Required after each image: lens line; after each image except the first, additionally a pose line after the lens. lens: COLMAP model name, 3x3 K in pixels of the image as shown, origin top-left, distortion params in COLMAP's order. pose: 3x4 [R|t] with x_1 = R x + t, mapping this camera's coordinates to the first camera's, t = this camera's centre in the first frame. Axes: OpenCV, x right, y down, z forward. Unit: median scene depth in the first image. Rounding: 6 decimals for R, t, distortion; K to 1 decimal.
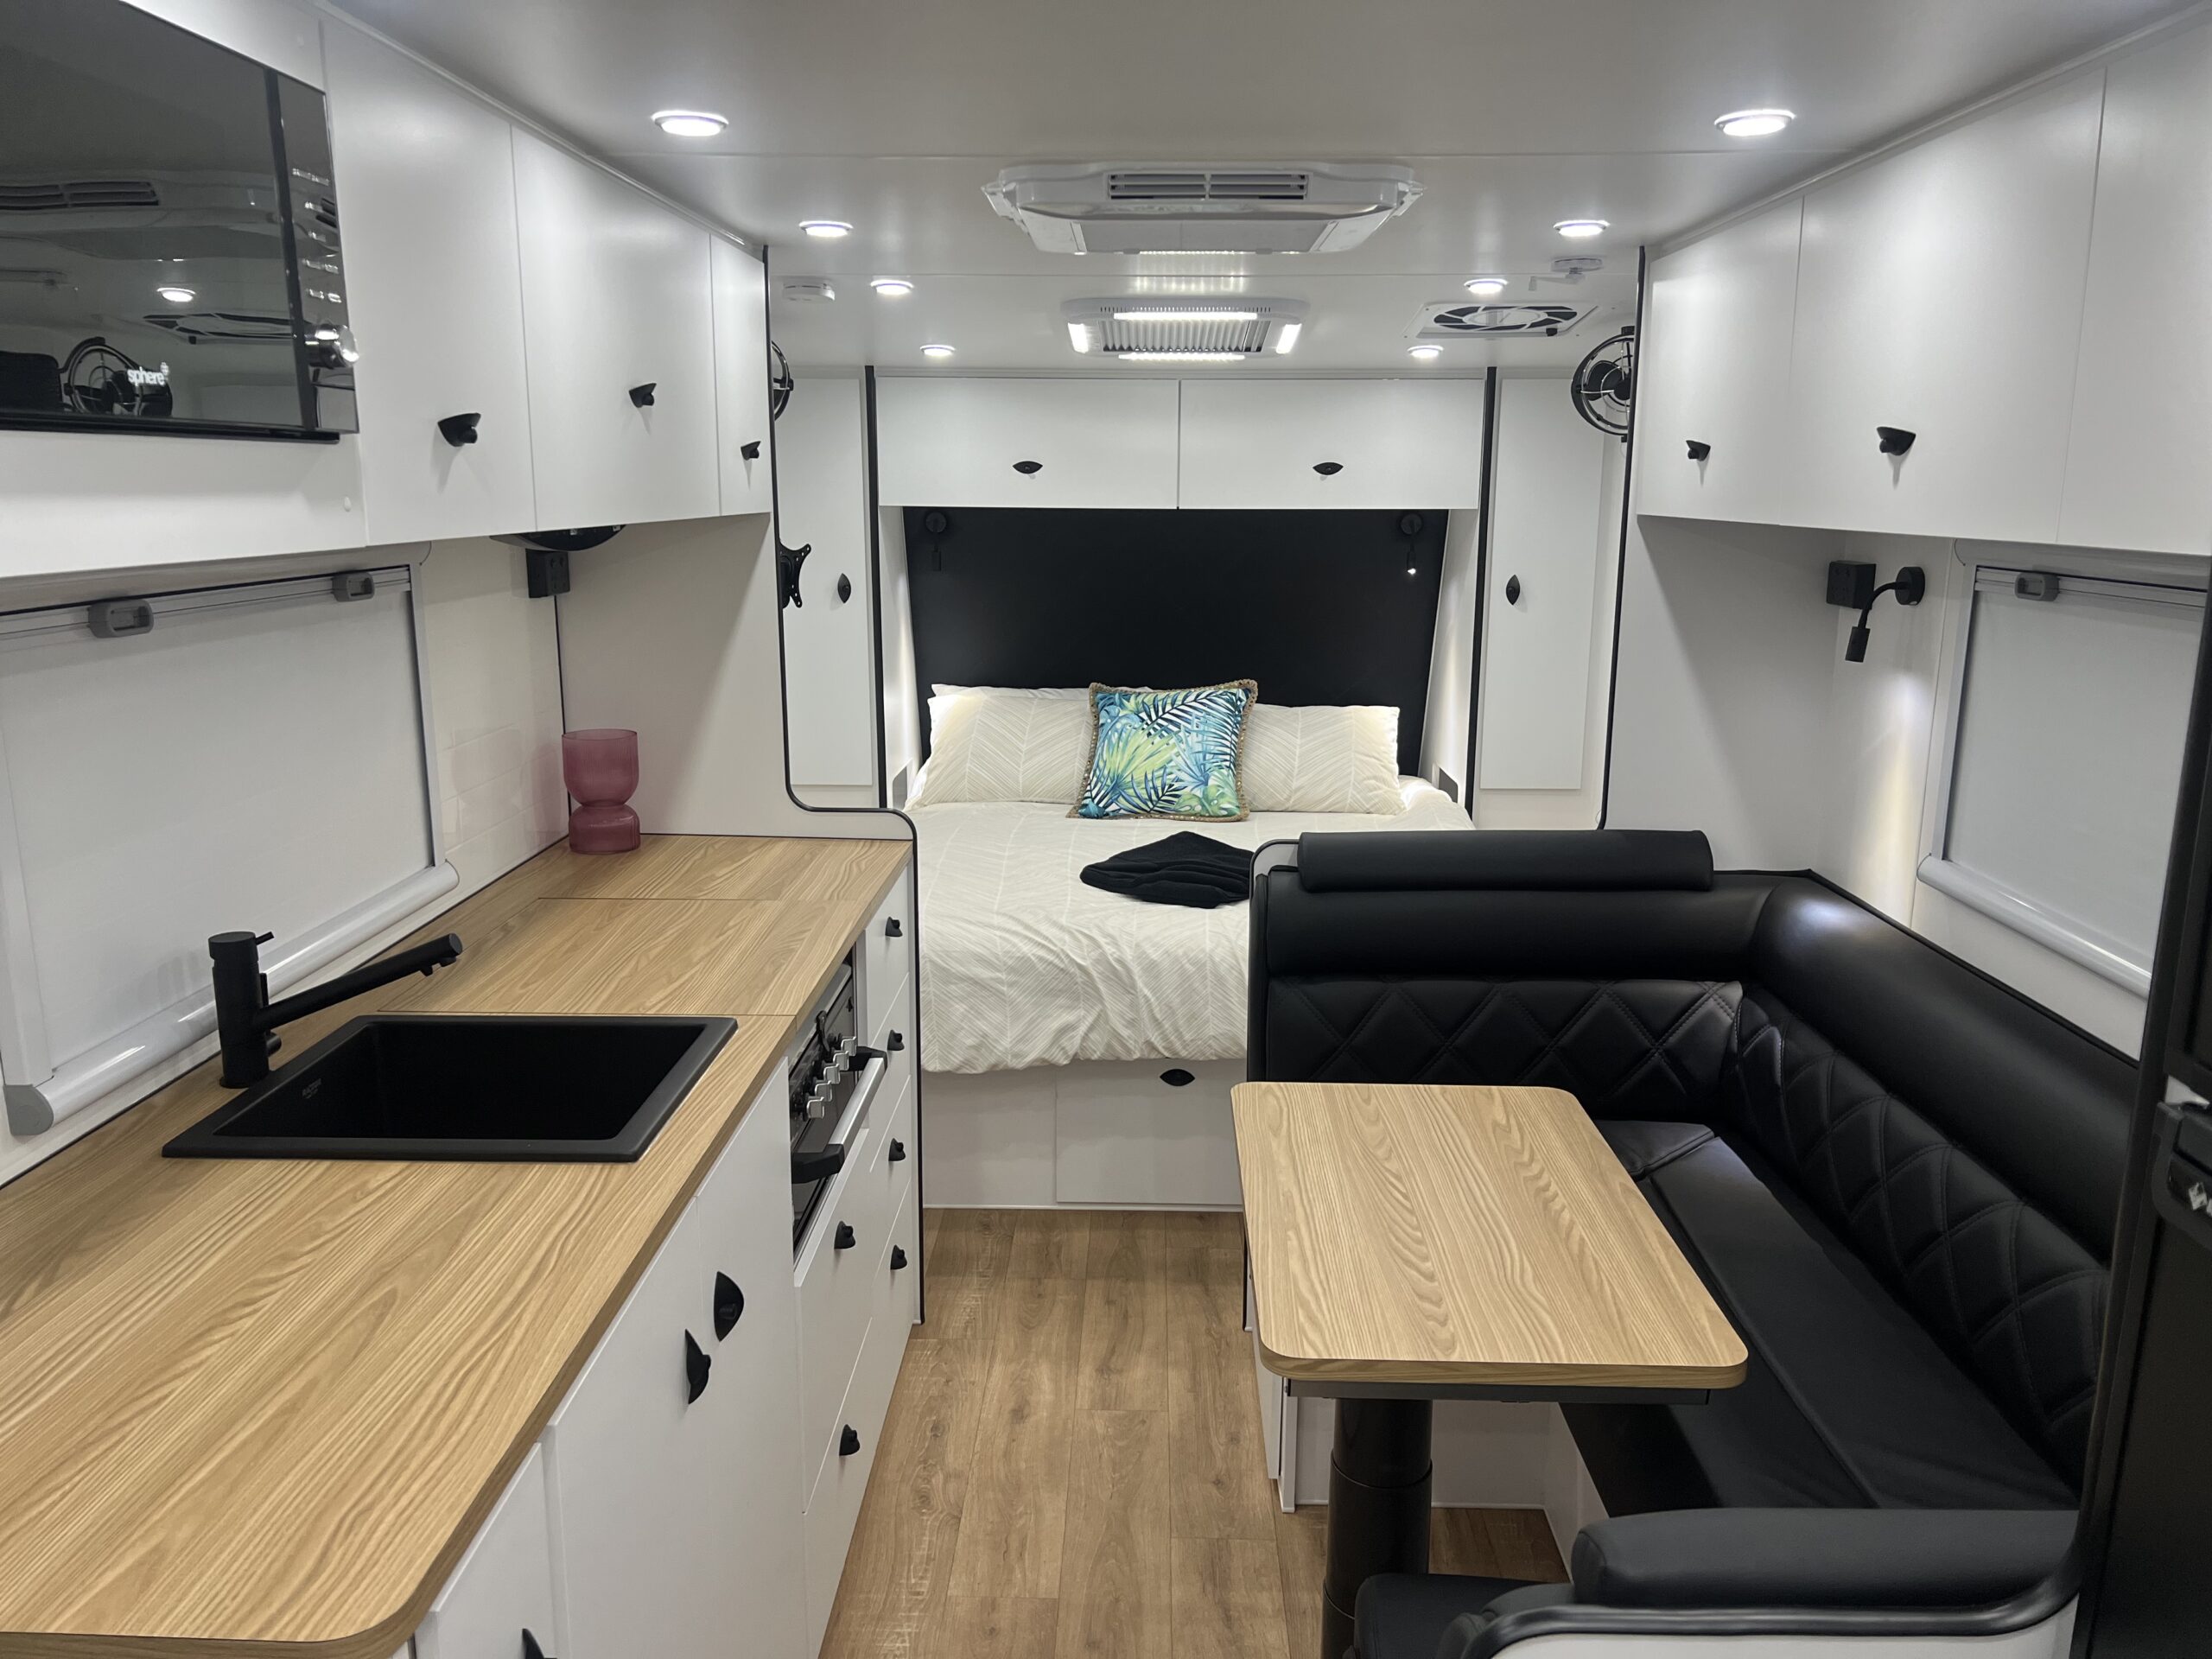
lens RADIAL K [[1658.7, 0, 1116.6], [0, 1658.7, 837.7], [0, 0, 1]] dist [0.137980, -0.273321]
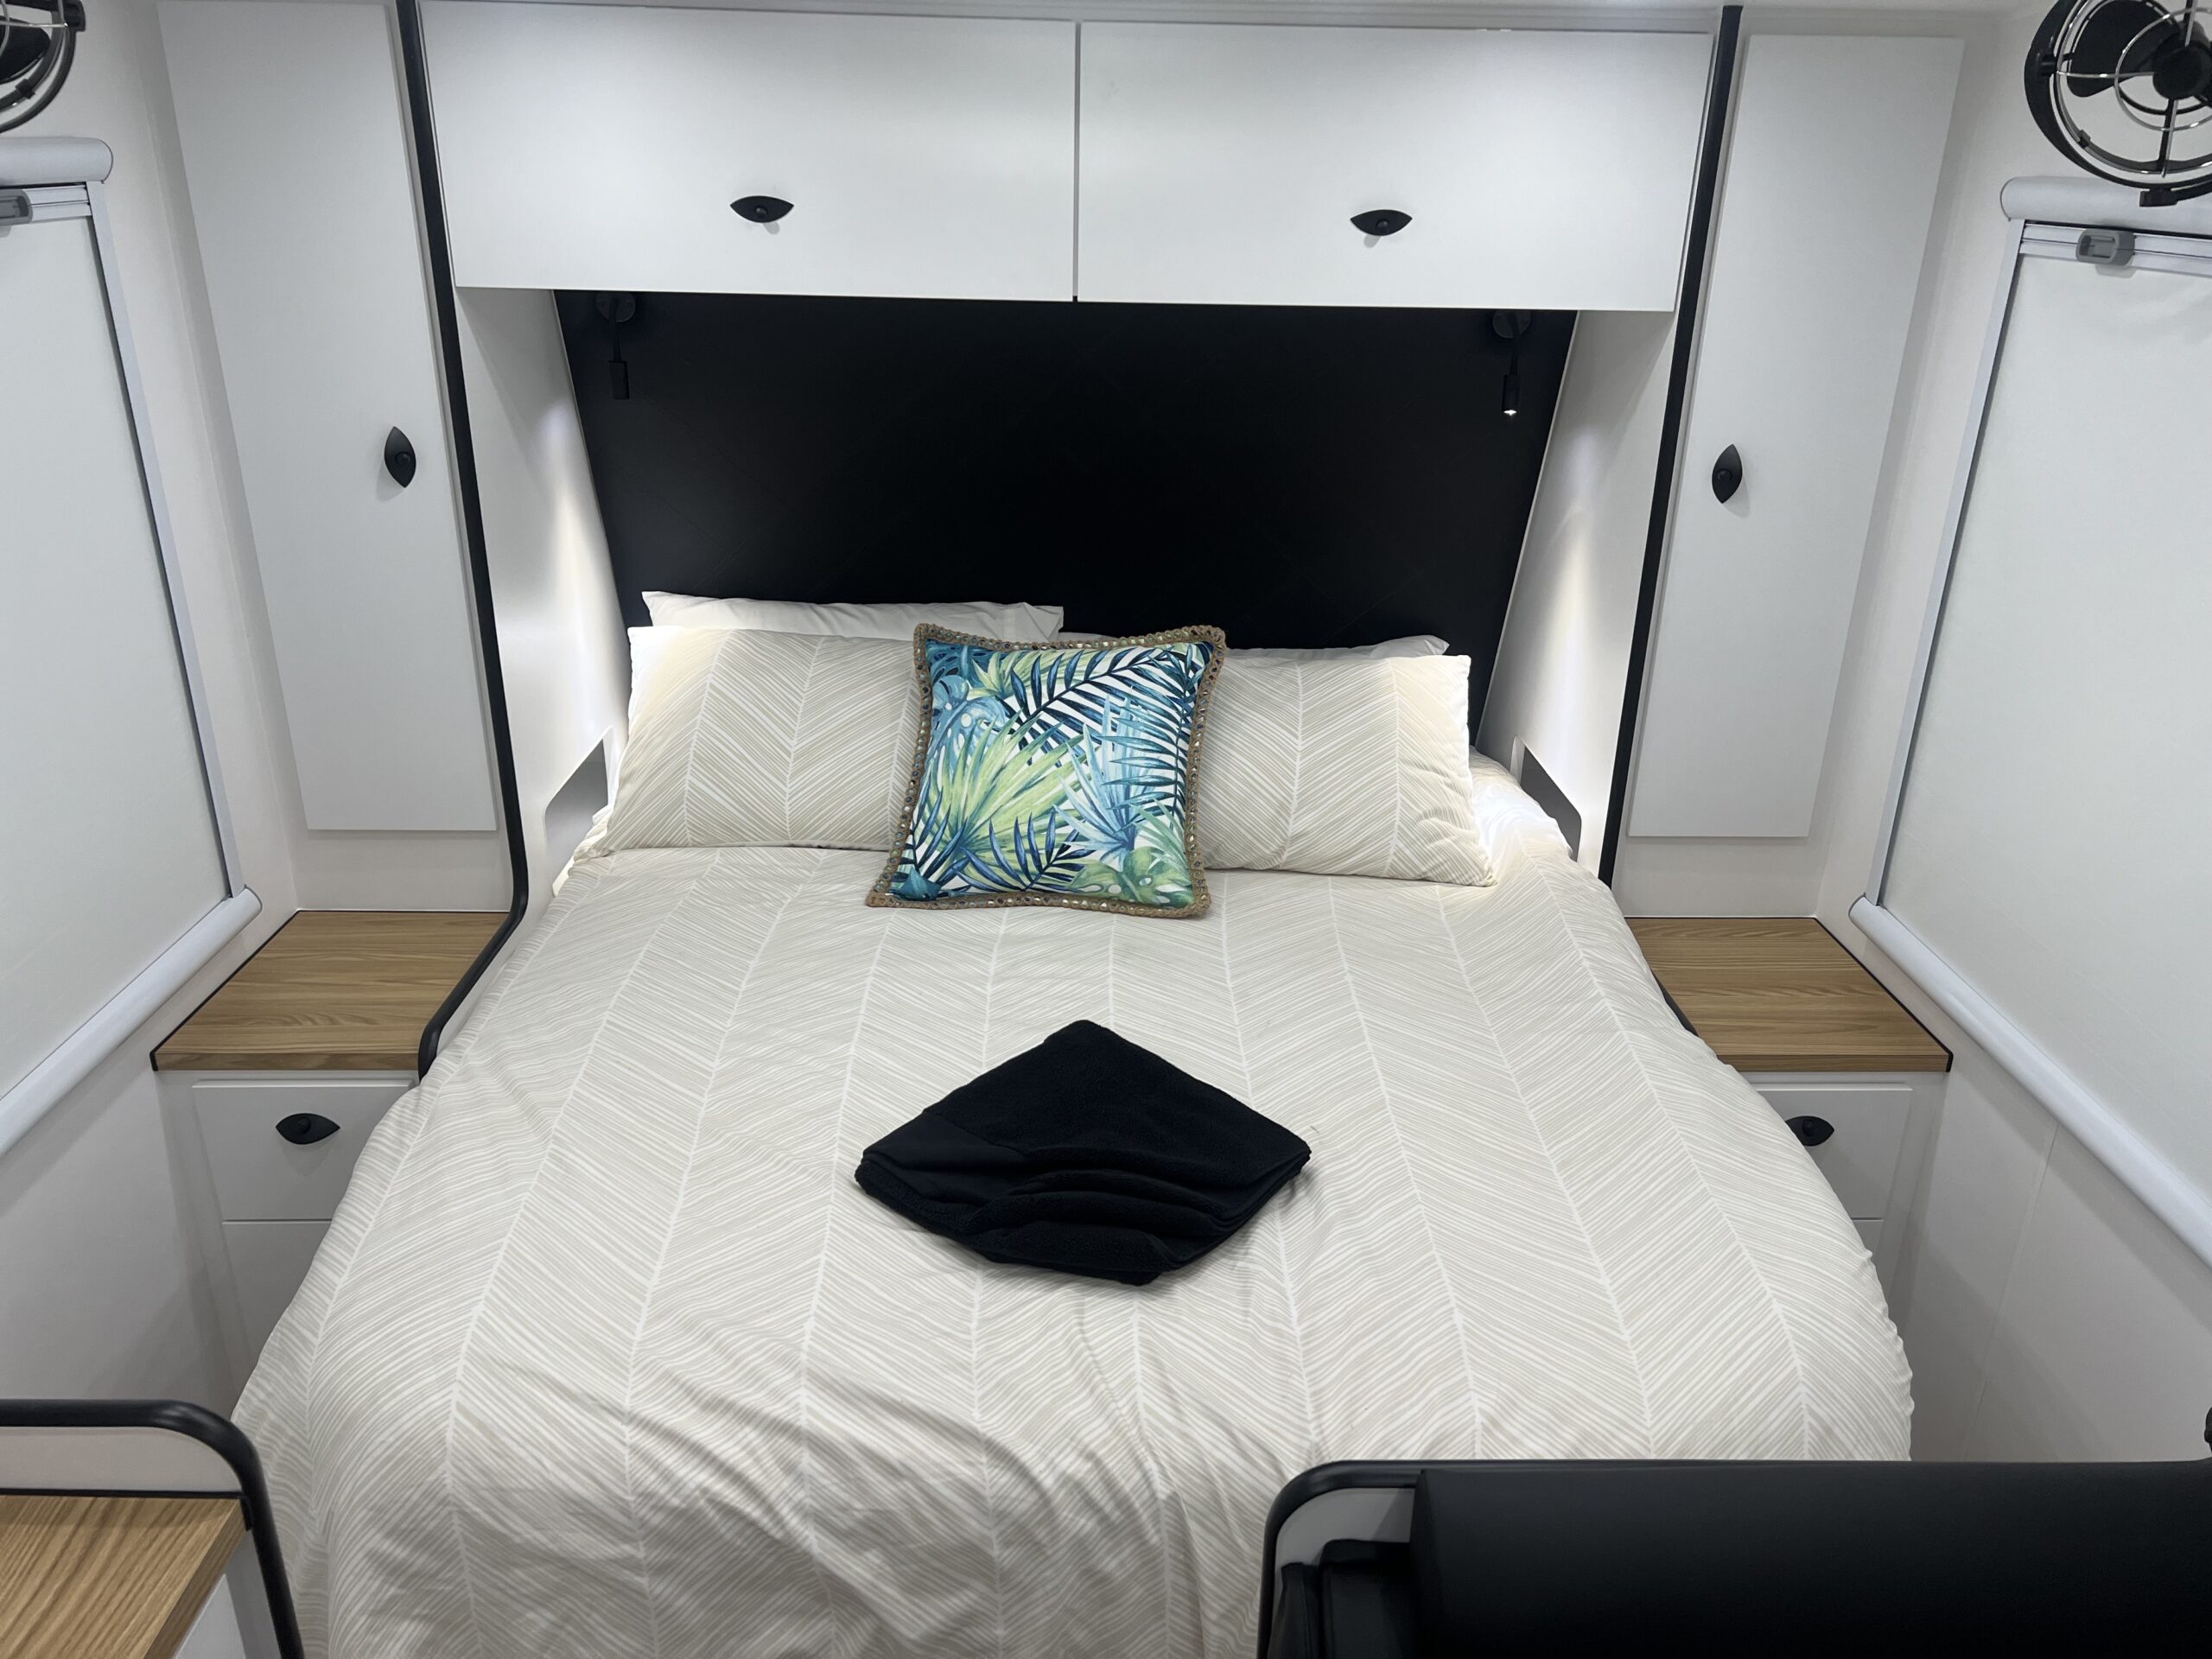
lens RADIAL K [[1647.2, 0, 1136.1], [0, 1647.2, 836.3], [0, 0, 1]] dist [0.126461, -0.125624]
pose [[0.998059, -0.005151, 0.062066, 0.029285], [-0.006408, 0.982793, 0.184599, -0.167599], [-0.061949, -0.184639, 0.980852, 0.611644]]
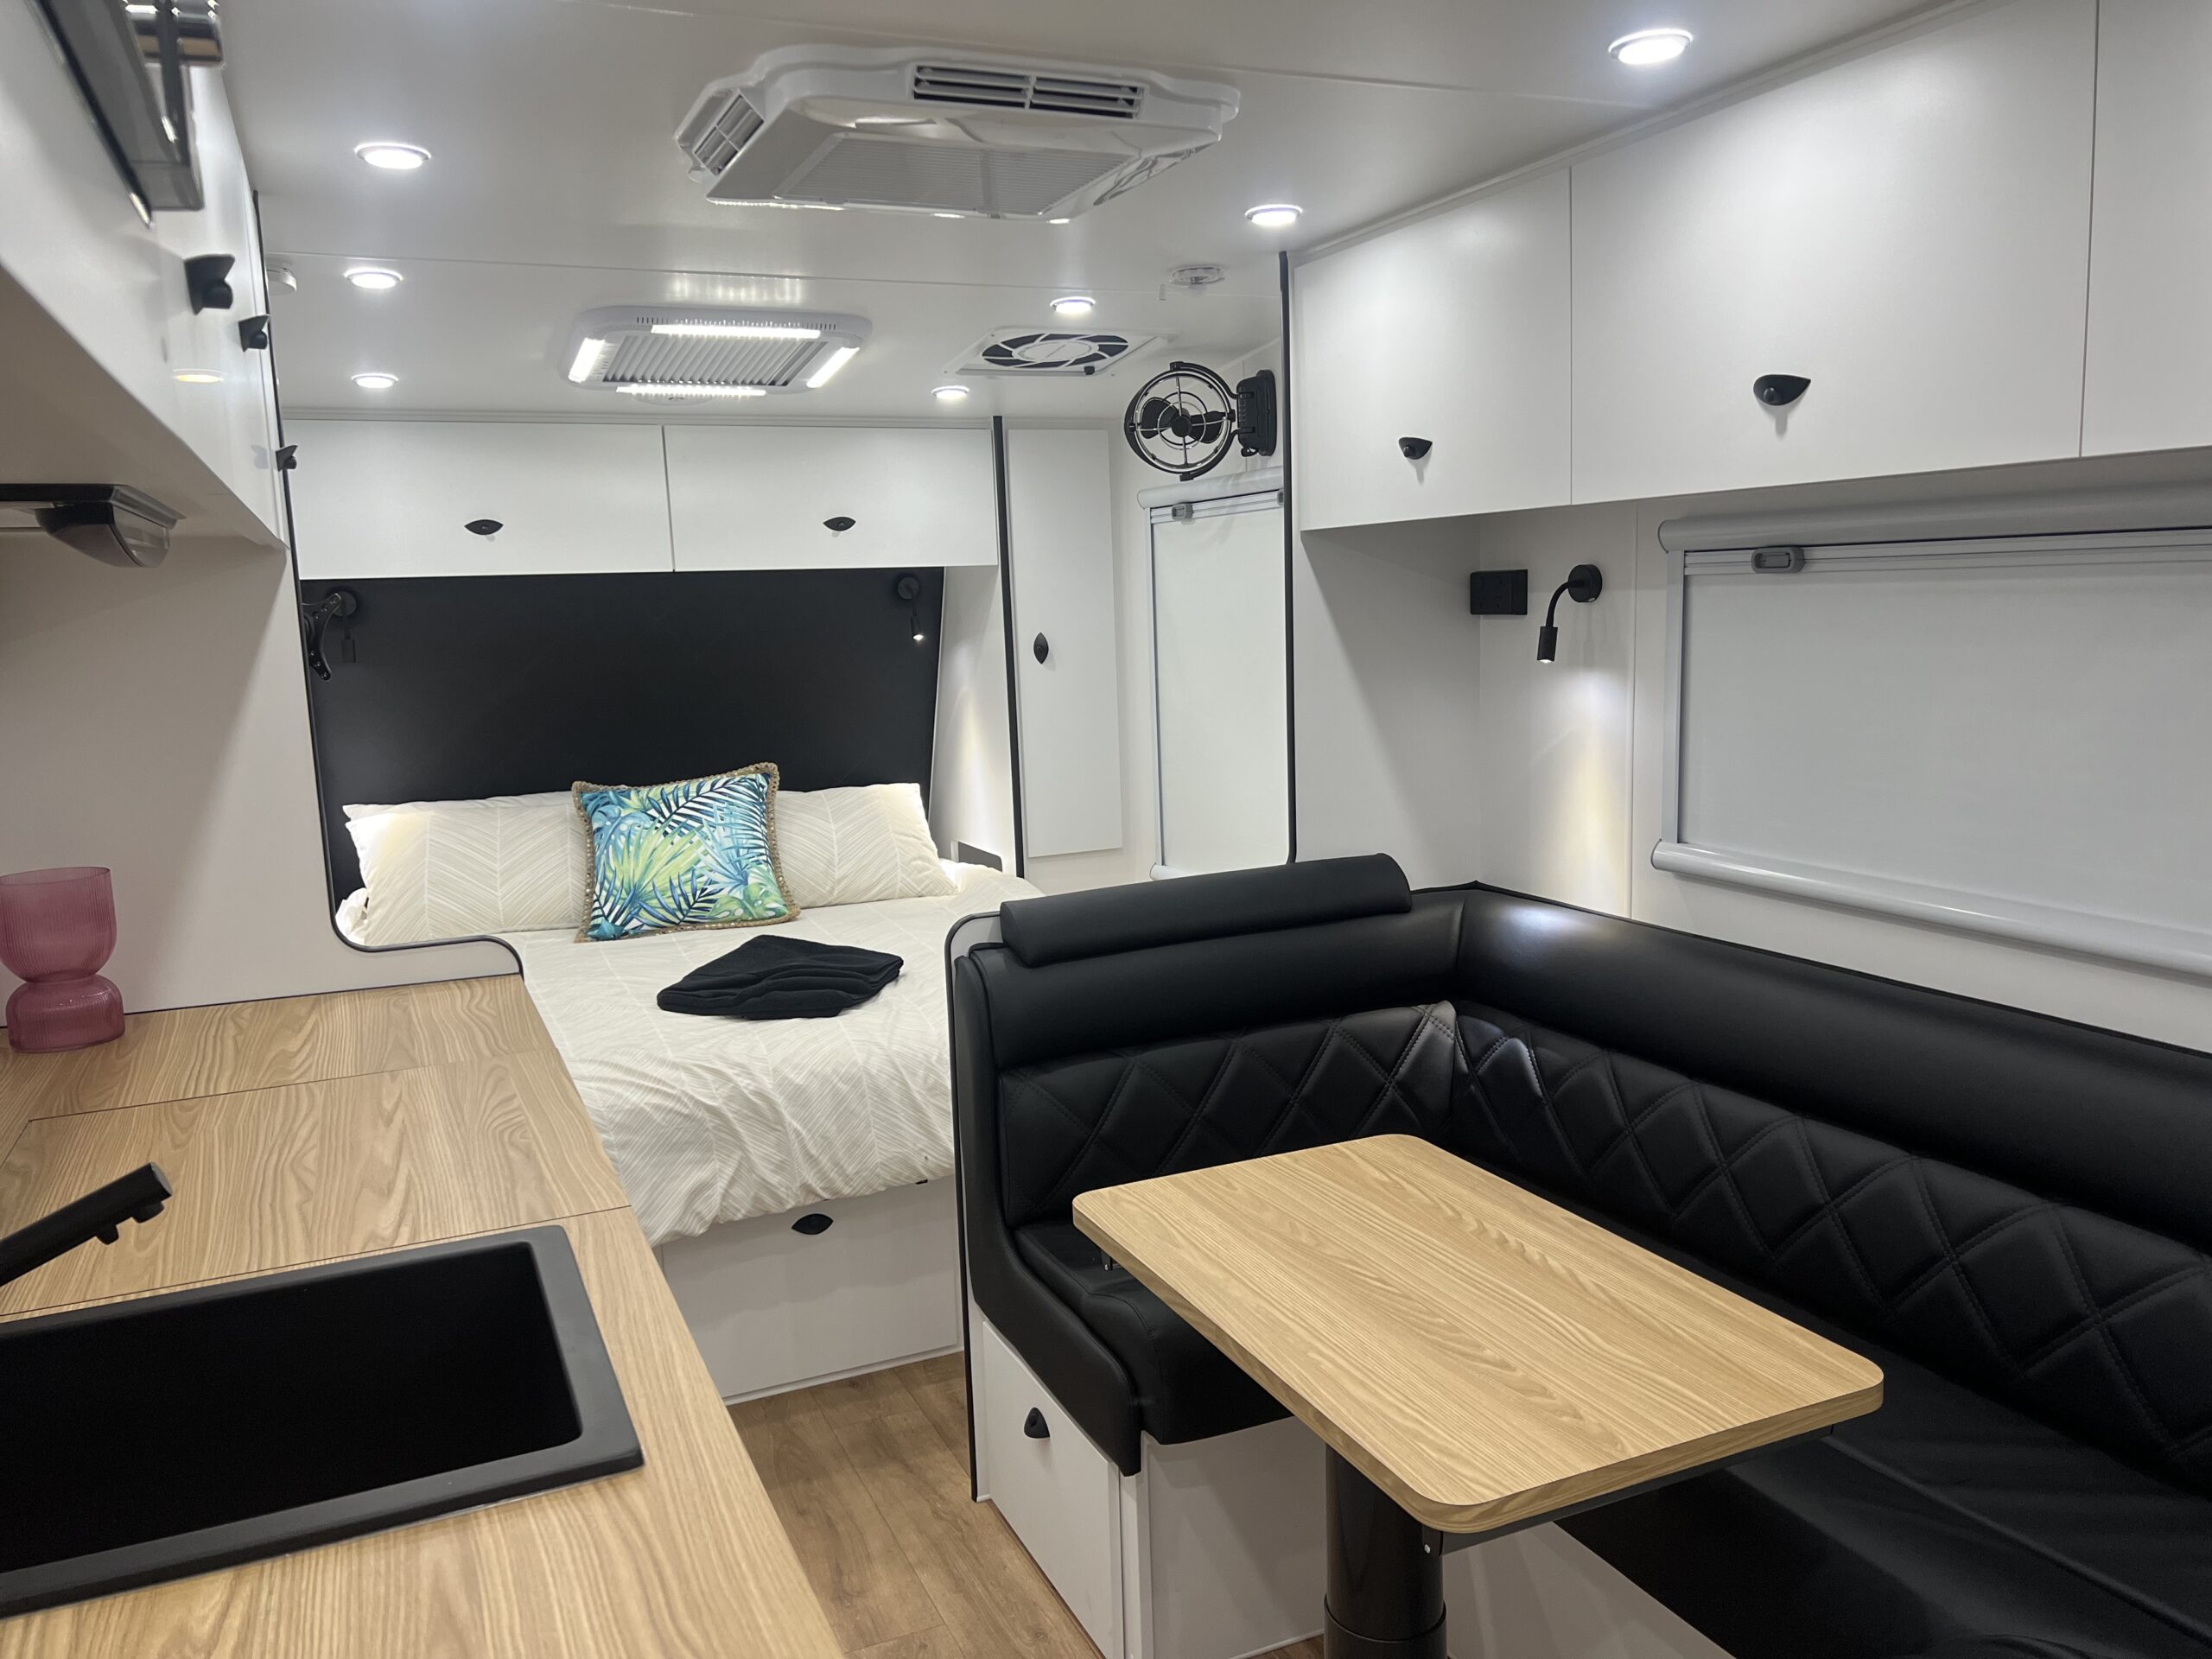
lens RADIAL K [[1658.7, 0, 1116.6], [0, 1658.7, 837.7], [0, 0, 1]] dist [0.137980, -0.273321]
pose [[0.899961, -0.098831, 0.424622, -0.175216], [0.128438, 0.990845, -0.041597, 0.006444], [-0.416623, 0.091973, 0.904415, 0.166822]]
